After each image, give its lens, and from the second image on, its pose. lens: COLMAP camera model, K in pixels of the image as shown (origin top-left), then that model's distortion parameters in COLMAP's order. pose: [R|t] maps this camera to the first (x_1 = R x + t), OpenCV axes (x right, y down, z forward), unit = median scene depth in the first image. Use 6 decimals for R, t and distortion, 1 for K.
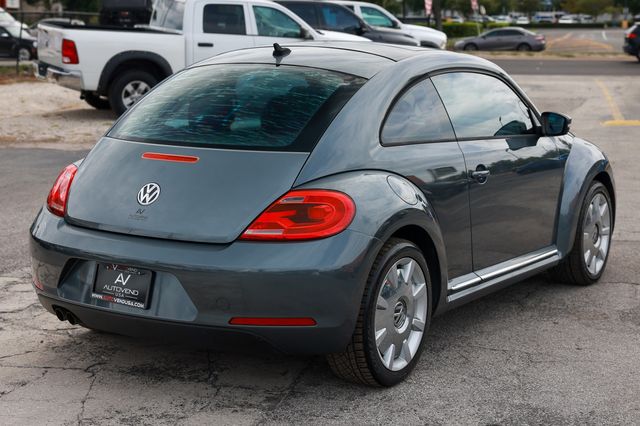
lens RADIAL K [[1045.2, 0, 322.2], [0, 1045.2, 213.8], [0, 0, 1]] dist [0.139880, 0.000000]
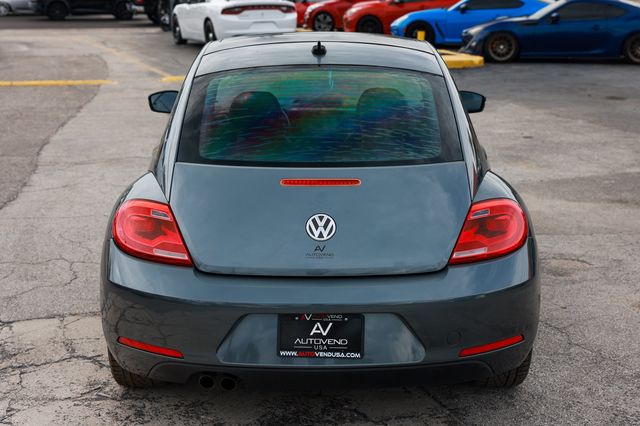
lens RADIAL K [[975.9, 0, 317.0], [0, 975.9, 214.8], [0, 0, 1]] dist [0.111704, 0.000000]
pose [[0.852782, -0.126972, 0.506598, -0.593051], [0.096434, 0.991600, 0.086199, -0.102056], [-0.513287, -0.024655, 0.857863, 0.311413]]
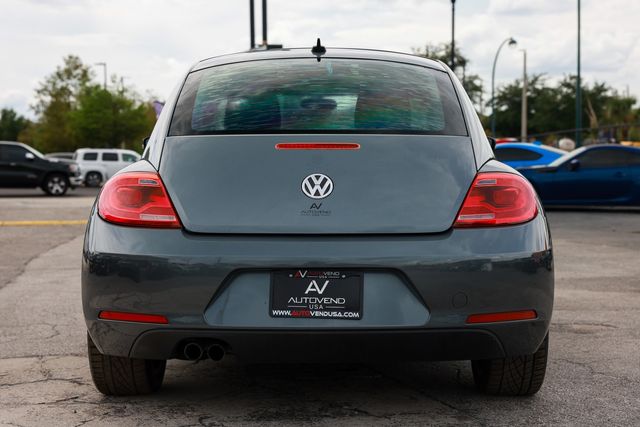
lens RADIAL K [[1045.2, 0, 318.4], [0, 1045.2, 210.7], [0, 0, 1]] dist [0.139880, 0.000000]
pose [[0.857188, -0.034881, 0.513821, -0.603844], [0.093665, 0.991623, -0.088941, 0.075795], [-0.506414, 0.124366, 0.853275, 0.304749]]
